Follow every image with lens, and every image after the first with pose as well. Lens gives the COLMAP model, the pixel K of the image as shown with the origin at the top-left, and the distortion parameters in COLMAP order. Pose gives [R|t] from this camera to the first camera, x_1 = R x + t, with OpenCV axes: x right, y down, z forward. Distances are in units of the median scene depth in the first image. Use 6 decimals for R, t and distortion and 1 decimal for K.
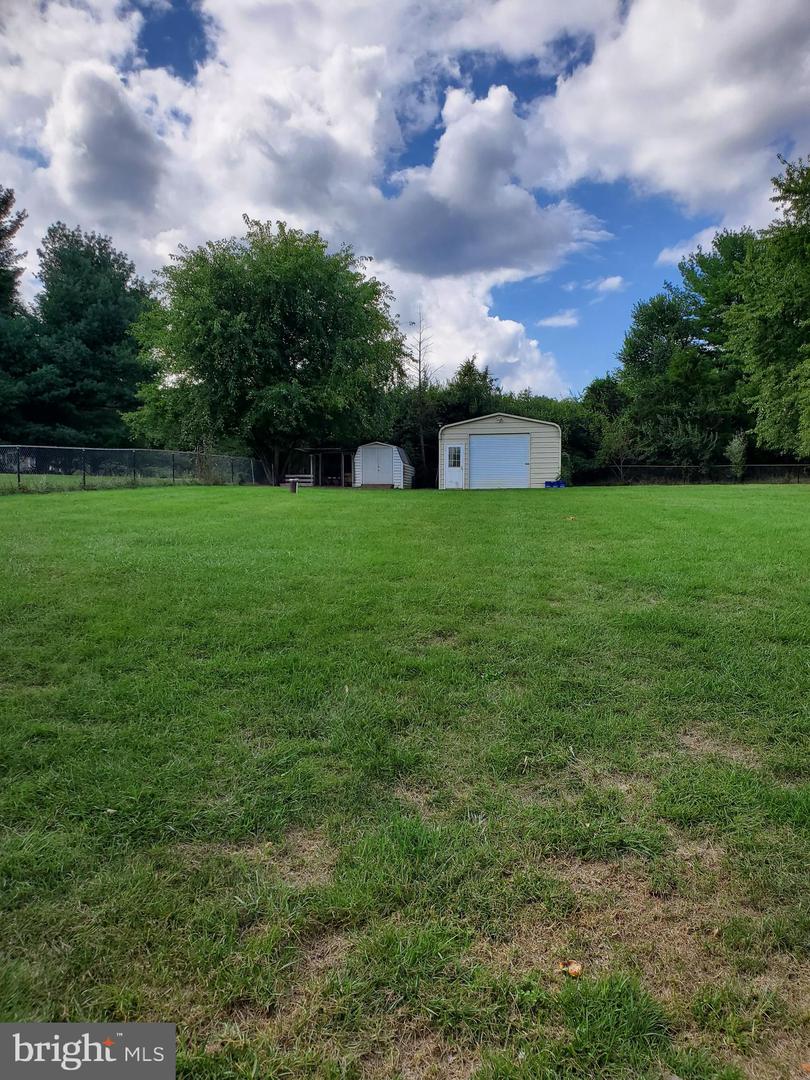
lens RADIAL K [[863.4, 0, 400.8], [0, 863.4, 525.2], [0, 0, 1]] dist [0.005659, -0.009199]
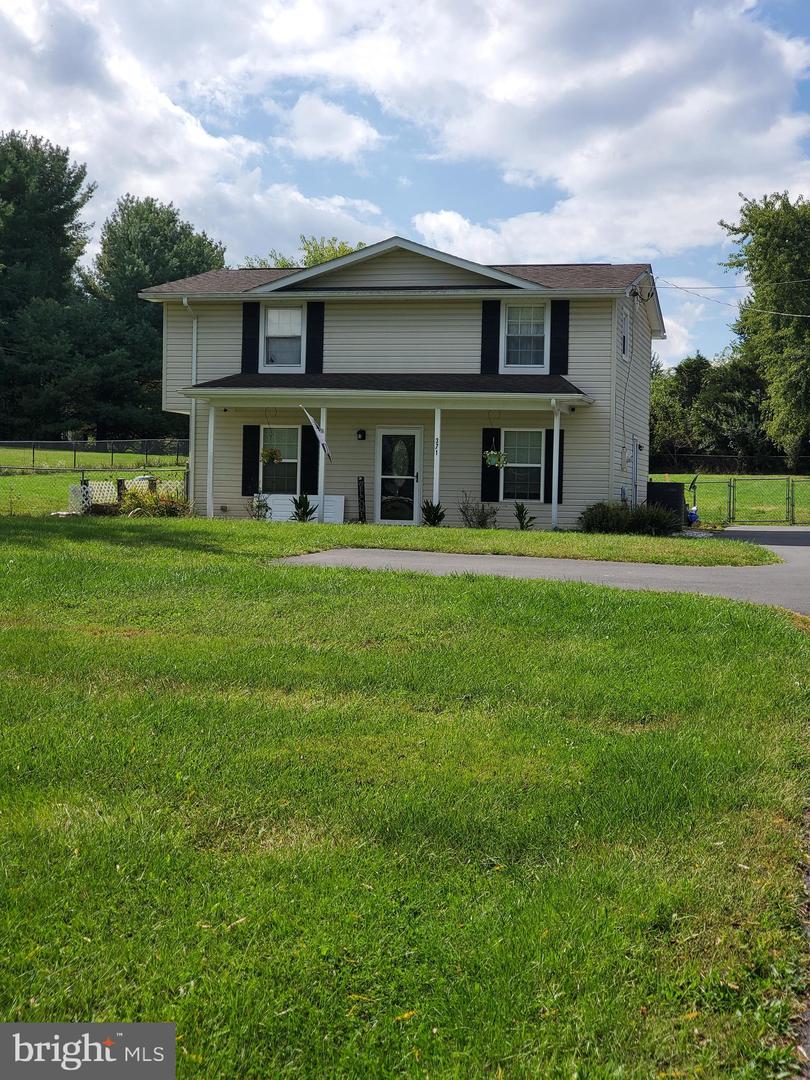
lens RADIAL K [[1806.9, 0, 405.0], [0, 1806.9, 540.0], [0, 0, 1]] dist [-0.353314, -0.002276]
pose [[0.987295, 0.025494, -0.156843, 0.267465], [-0.027030, 0.999605, -0.007670, 0.051692], [0.156585, 0.011812, 0.987594, -1.040906]]
